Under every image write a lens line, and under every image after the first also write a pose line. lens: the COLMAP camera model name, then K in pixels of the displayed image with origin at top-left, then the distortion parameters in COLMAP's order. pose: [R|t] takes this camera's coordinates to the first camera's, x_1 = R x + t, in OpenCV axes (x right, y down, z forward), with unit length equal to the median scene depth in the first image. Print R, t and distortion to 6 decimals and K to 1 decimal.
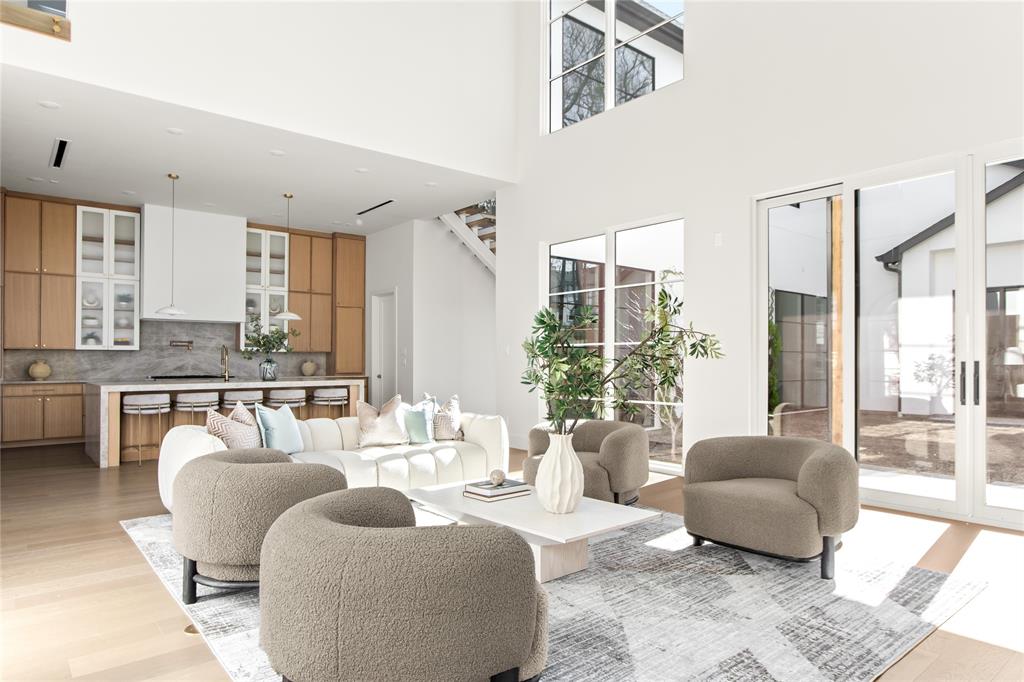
lens RADIAL K [[616.1, 0, 509.5], [0, 616.1, 351.2], [0, 0, 1]] dist [0.008271, 0.003776]
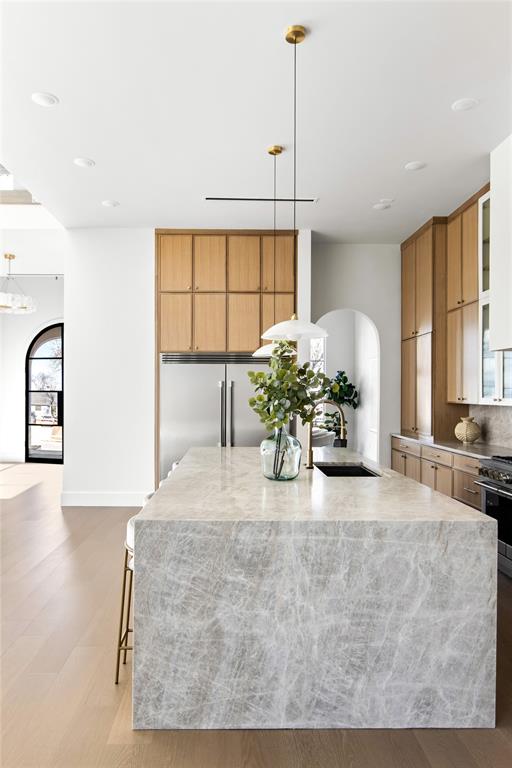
lens RADIAL K [[539.2, 0, 256.3], [0, 539.2, 387.6], [0, 0, 1]] dist [-0.009842, -0.000440]
pose [[-0.610644, -0.008765, -0.791857, -0.055507], [0.009663, 0.999782, -0.018518, -0.011438], [0.791846, -0.018959, -0.610426, 1.023280]]
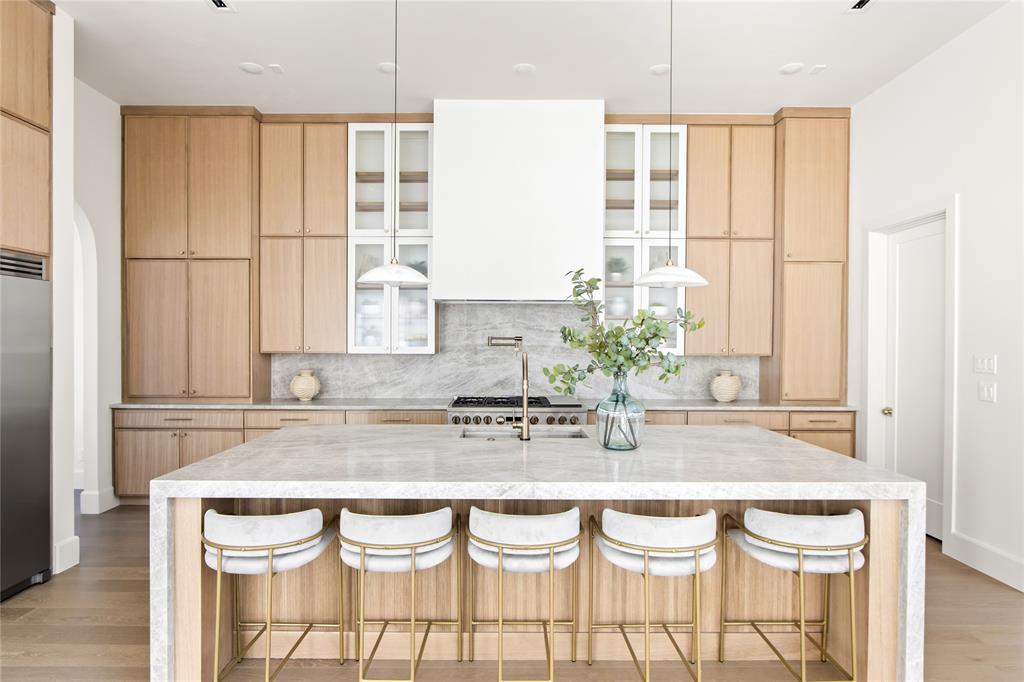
lens RADIAL K [[560.1, 0, 501.1], [0, 560.1, 341.9], [0, 0, 1]] dist [-0.006226, -0.000376]
pose [[0.768878, 0.007384, -0.639353, -0.189417], [0.004329, 0.999850, 0.016753, -0.020393], [0.639381, -0.015649, 0.768731, 0.577869]]
